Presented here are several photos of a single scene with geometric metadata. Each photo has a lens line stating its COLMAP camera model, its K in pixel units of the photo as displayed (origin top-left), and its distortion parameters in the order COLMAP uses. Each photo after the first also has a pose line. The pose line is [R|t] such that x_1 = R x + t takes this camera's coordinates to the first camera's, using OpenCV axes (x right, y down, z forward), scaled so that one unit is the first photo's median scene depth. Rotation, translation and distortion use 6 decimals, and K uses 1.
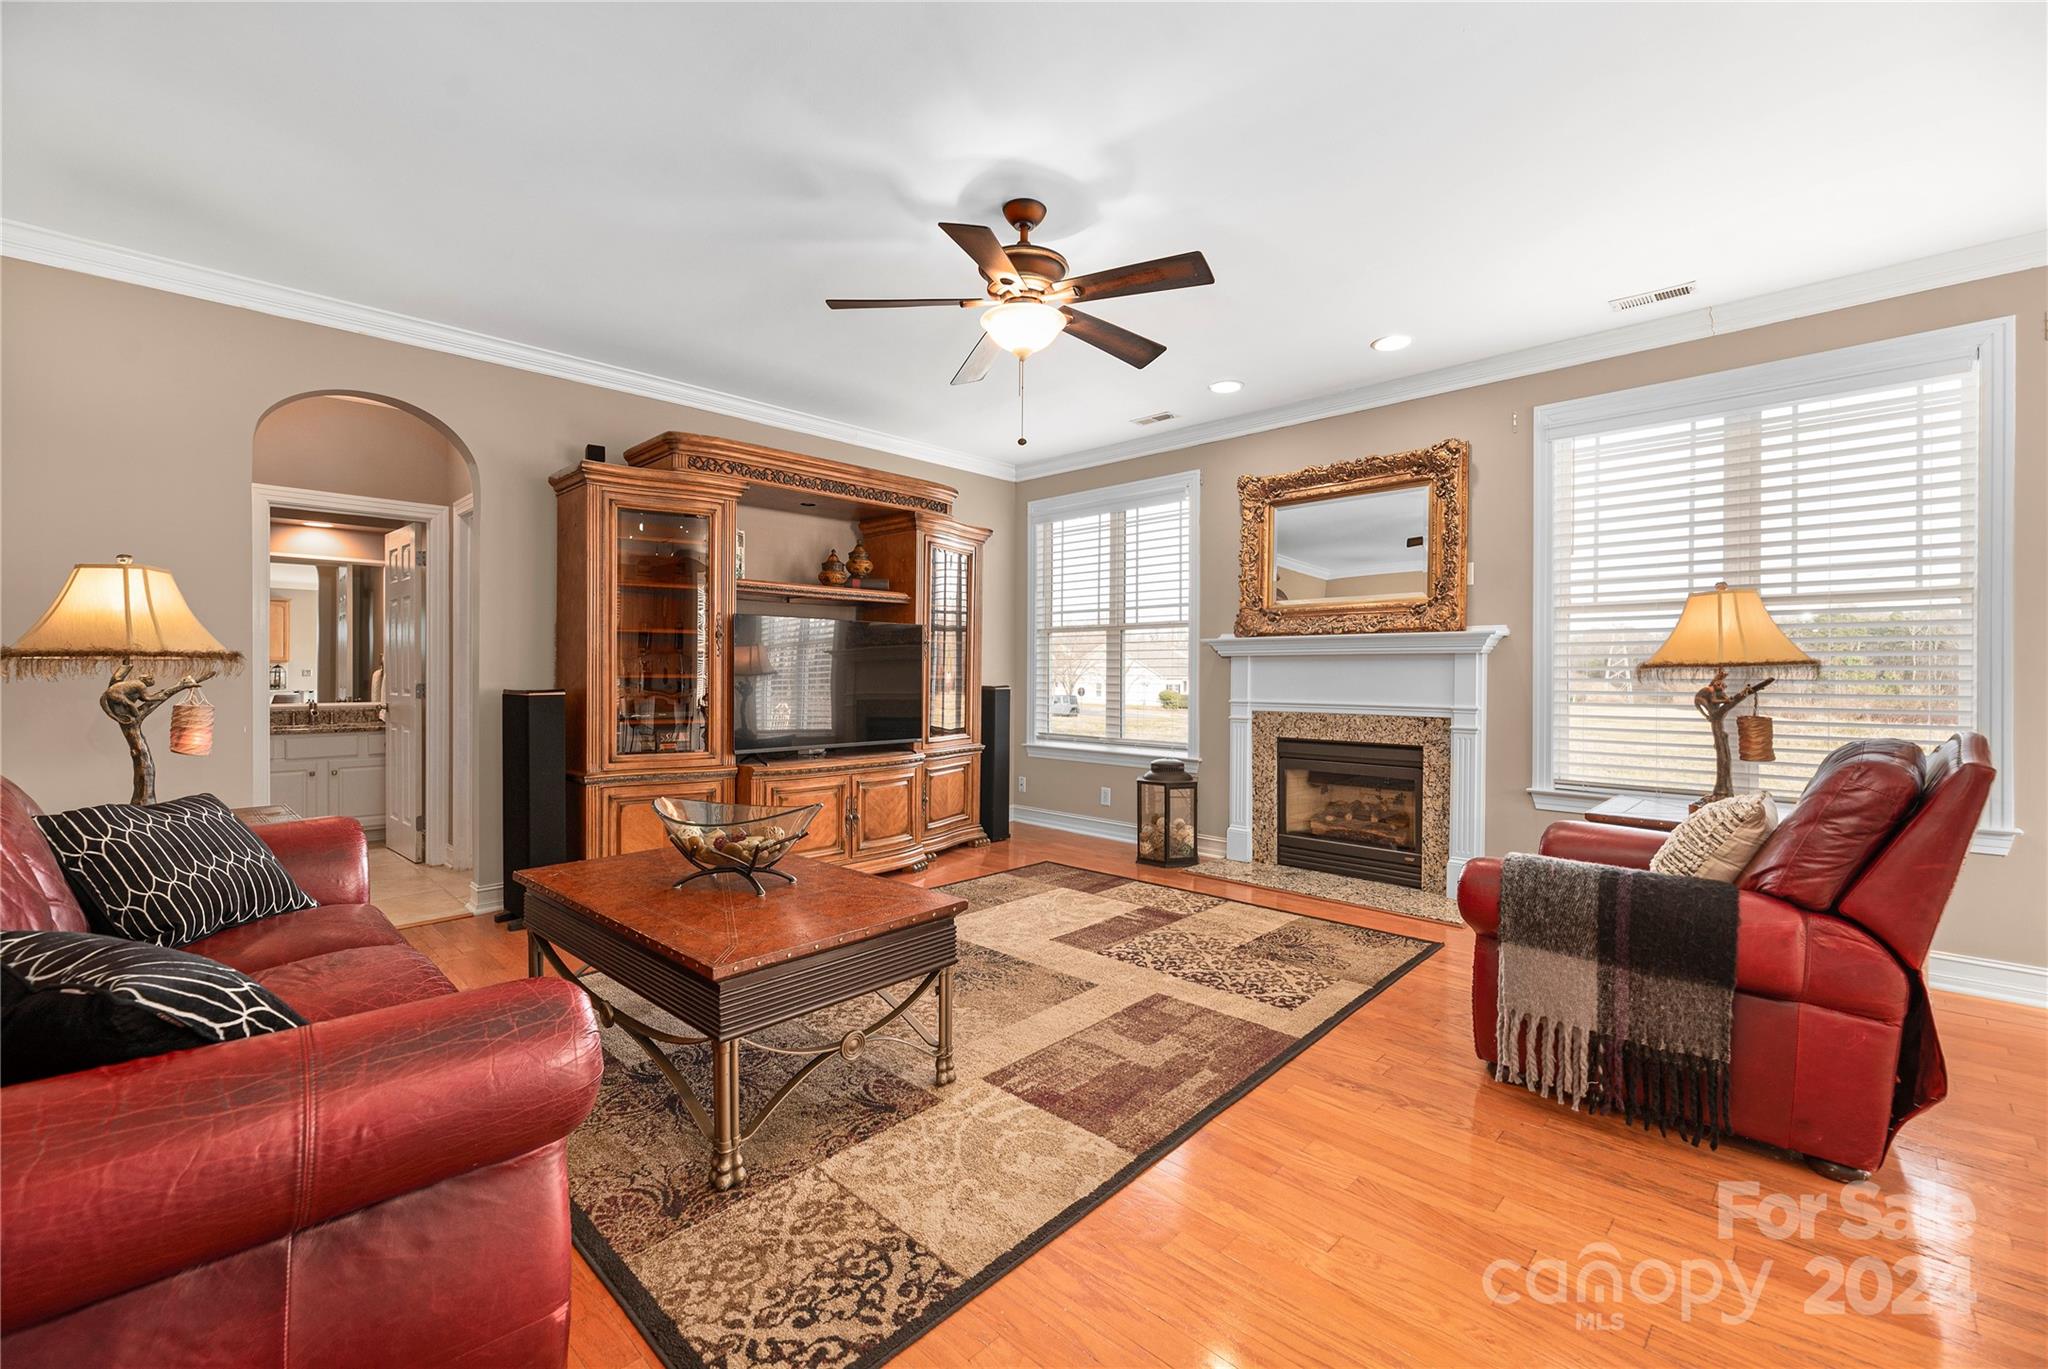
lens RADIAL K [[848.1, 0, 1024.0], [0, 848.1, 684.5], [0, 0, 1]] dist [0.000631, 0.000486]
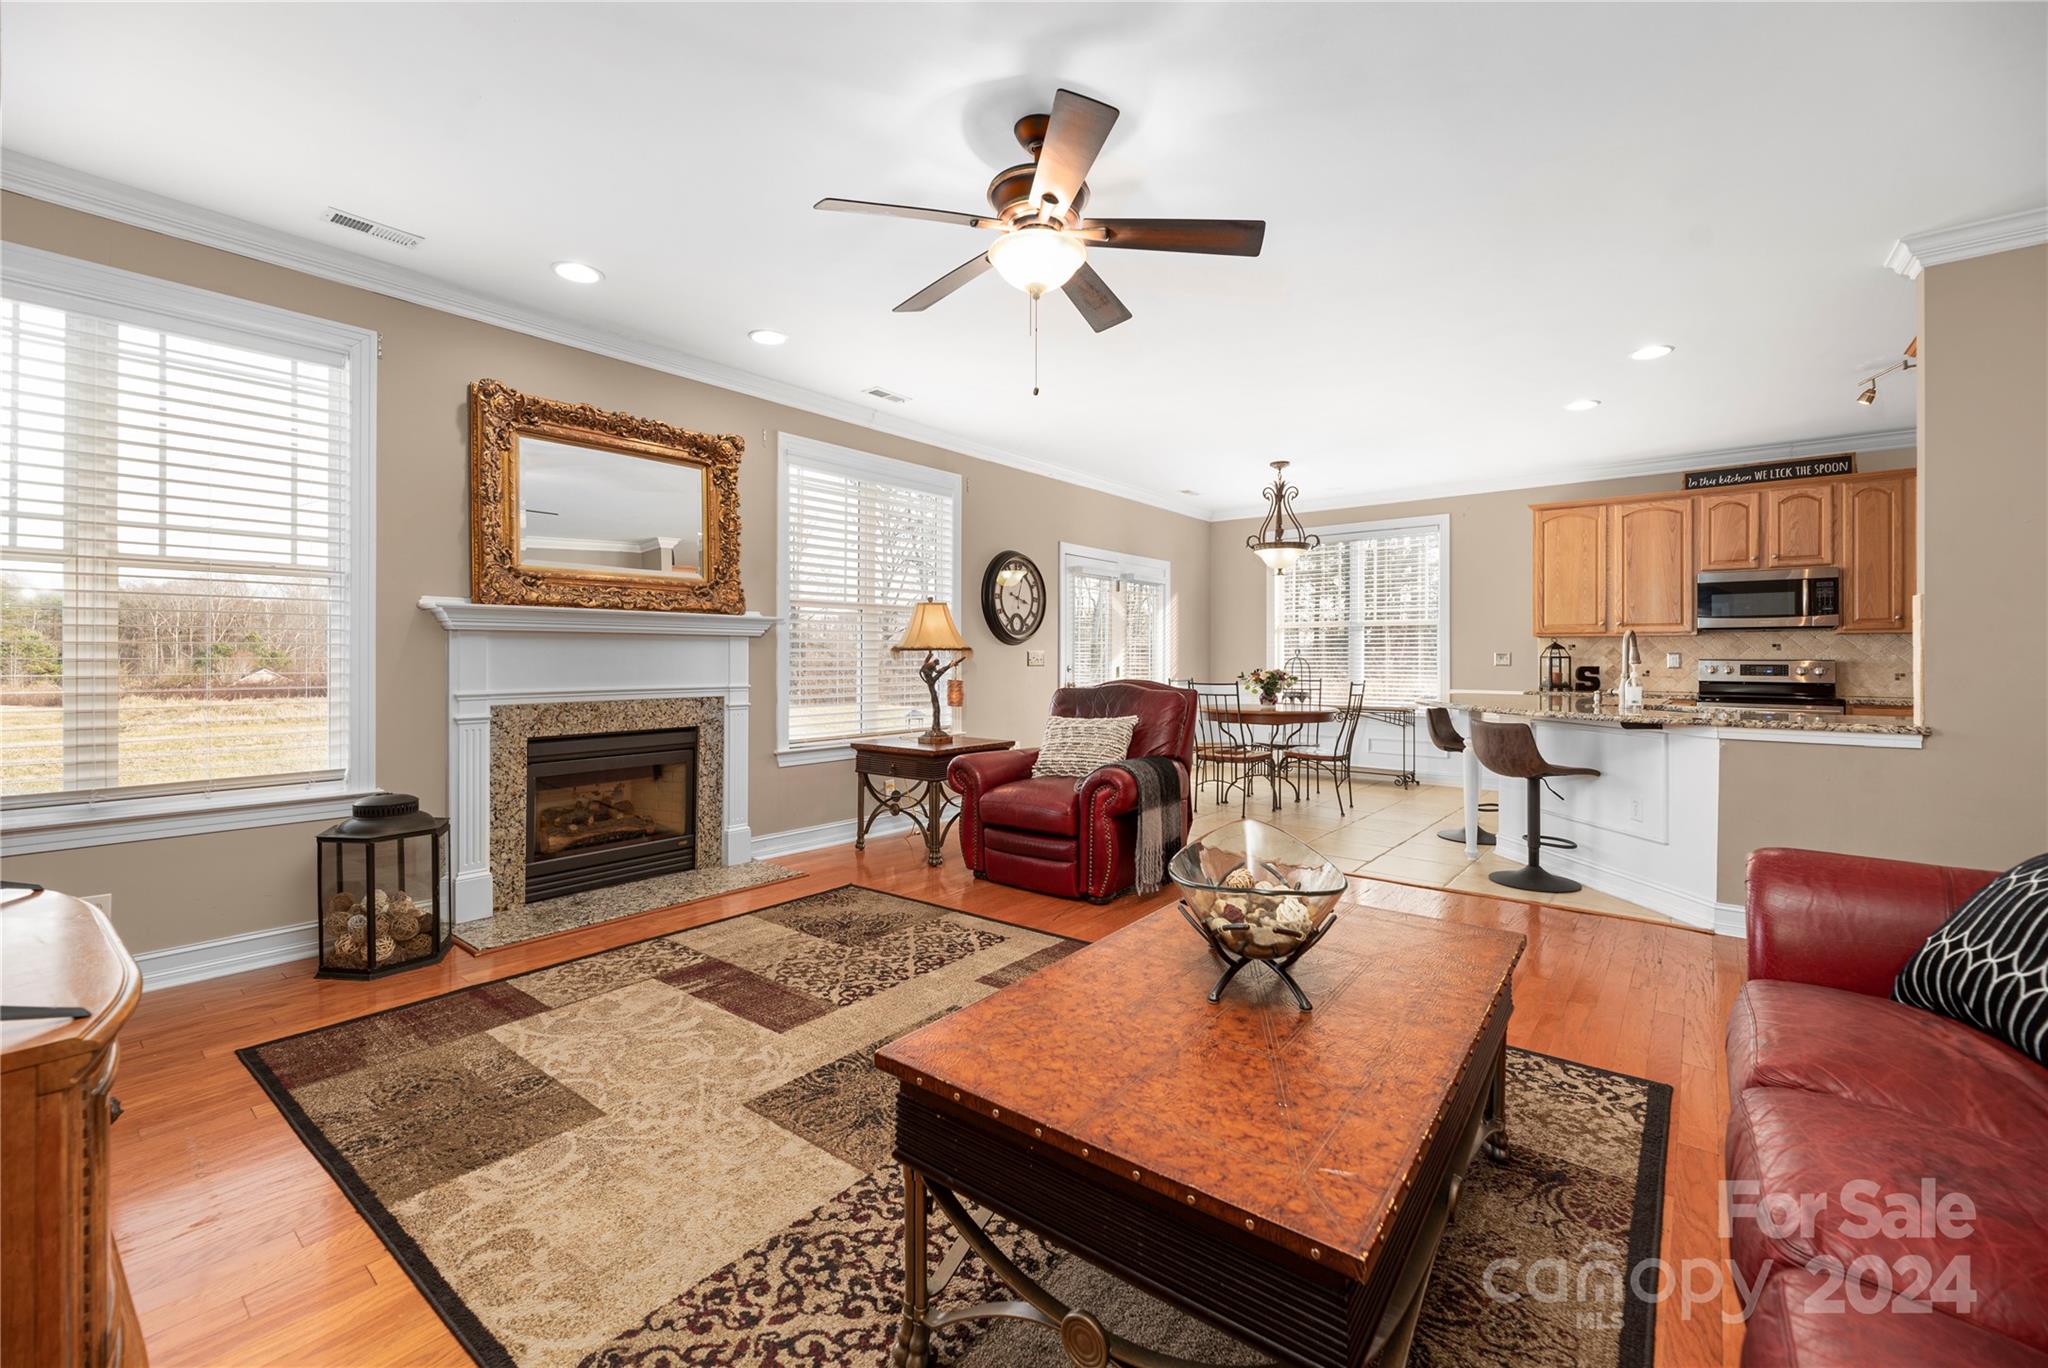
lens RADIAL K [[840.0, 0, 1018.2], [0, 840.0, 657.4], [0, 0, 1]] dist [-0.003033, -0.000152]
pose [[-0.085409, -0.004800, 0.996334, -0.718337], [0.012841, 0.999900, 0.005918, -0.013238], [-0.996263, 0.013300, -0.085339, 0.909366]]
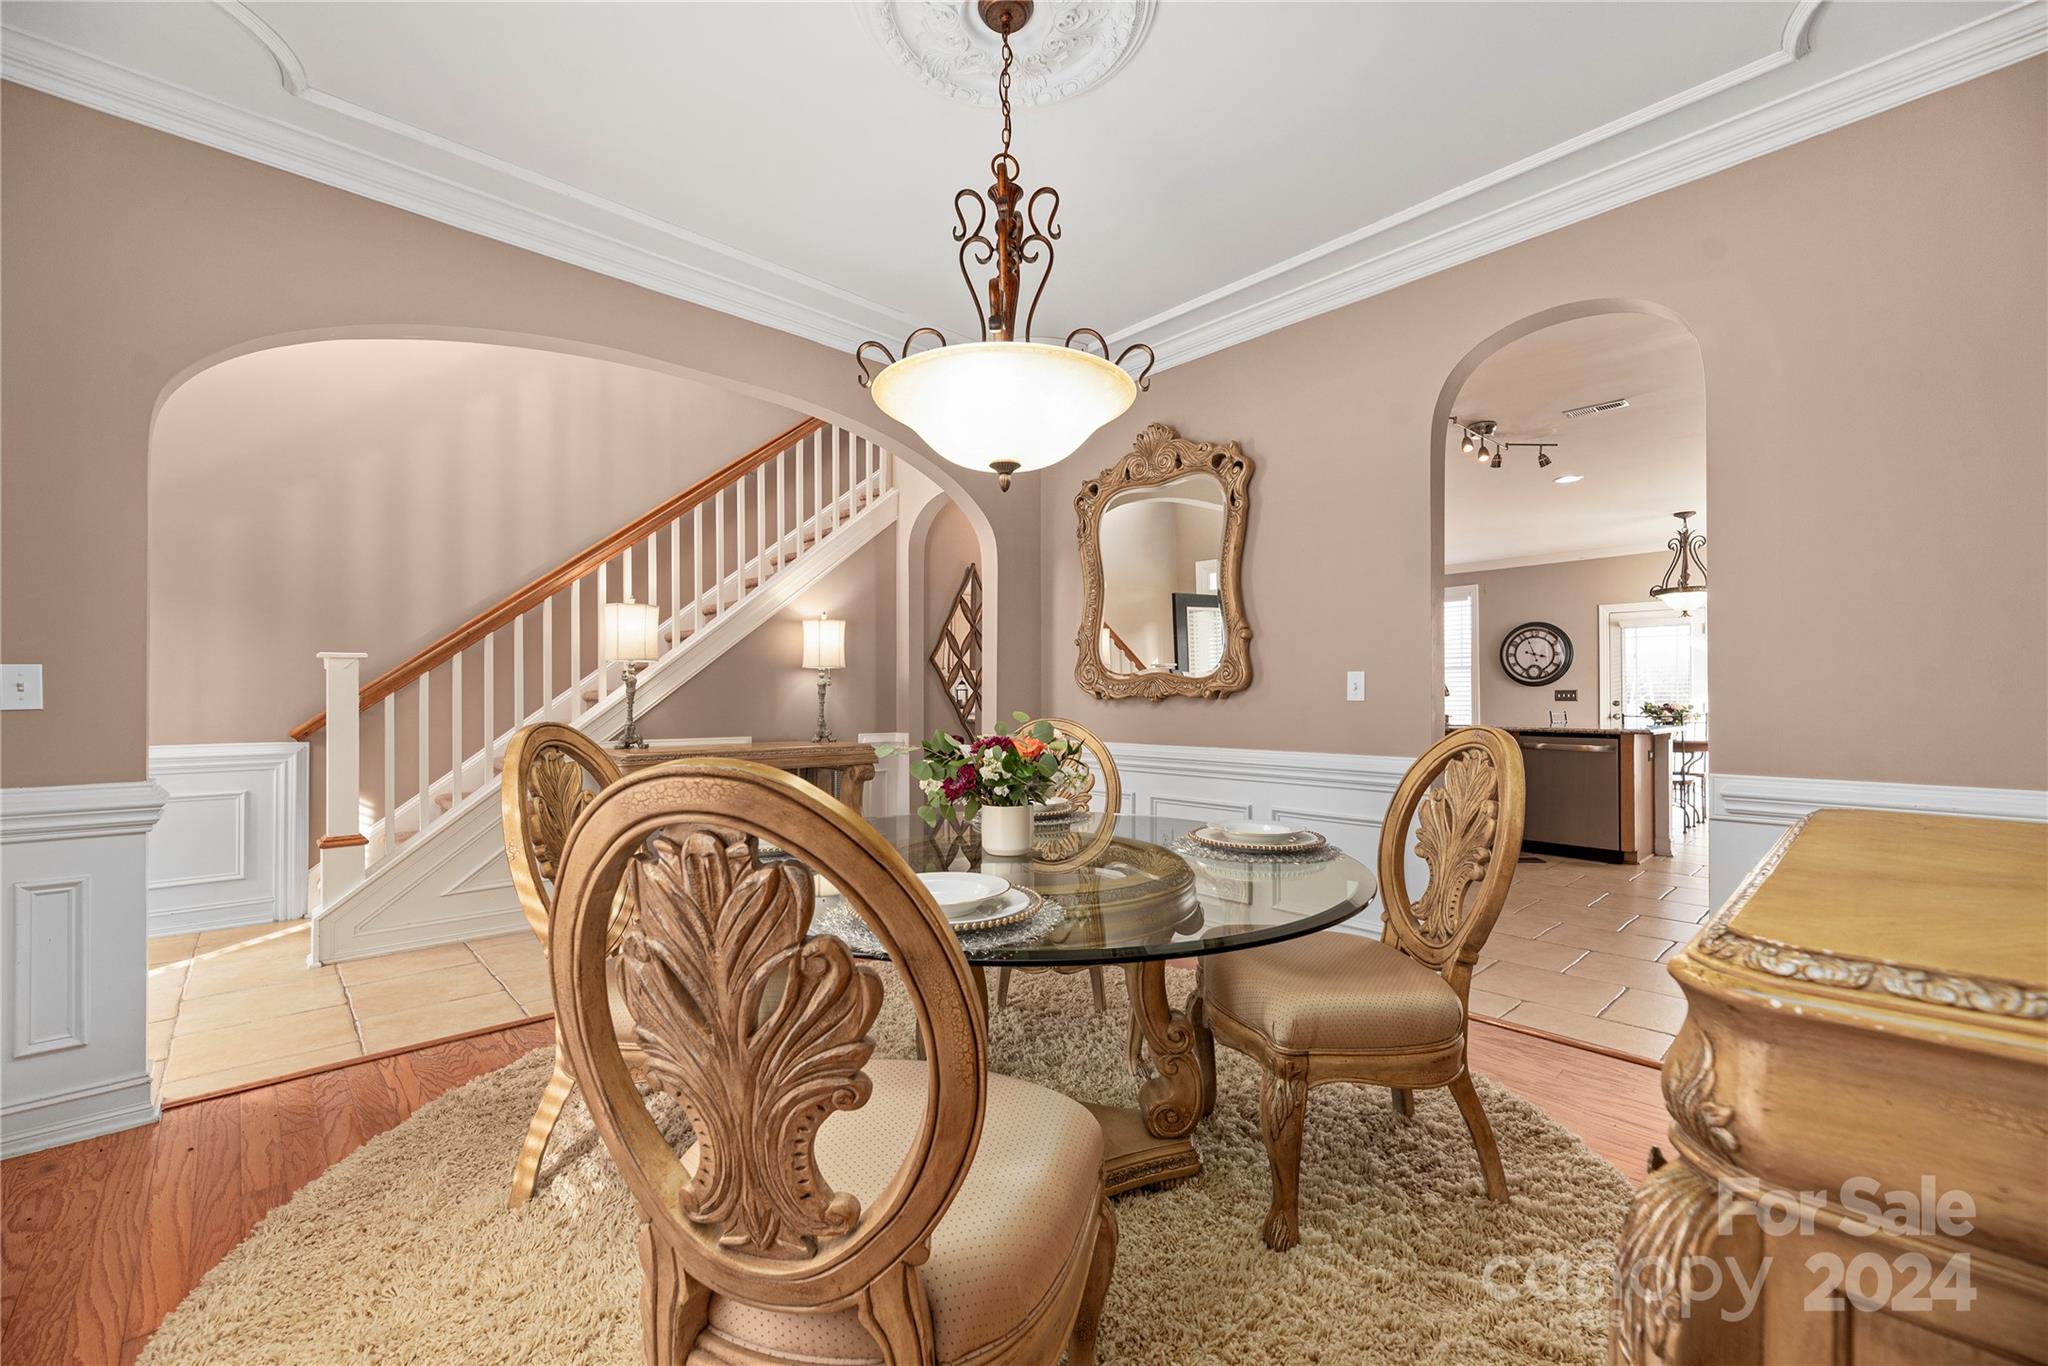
lens RADIAL K [[832.9, 0, 1017.8], [0, 832.9, 699.2], [0, 0, 1]] dist [0.001201, 0.000153]
pose [[0.998982, -0.007054, -0.044565, -0.415264], [0.006235, 0.999809, -0.018497, 0.051422], [0.044687, 0.018200, 0.998835, -2.012724]]
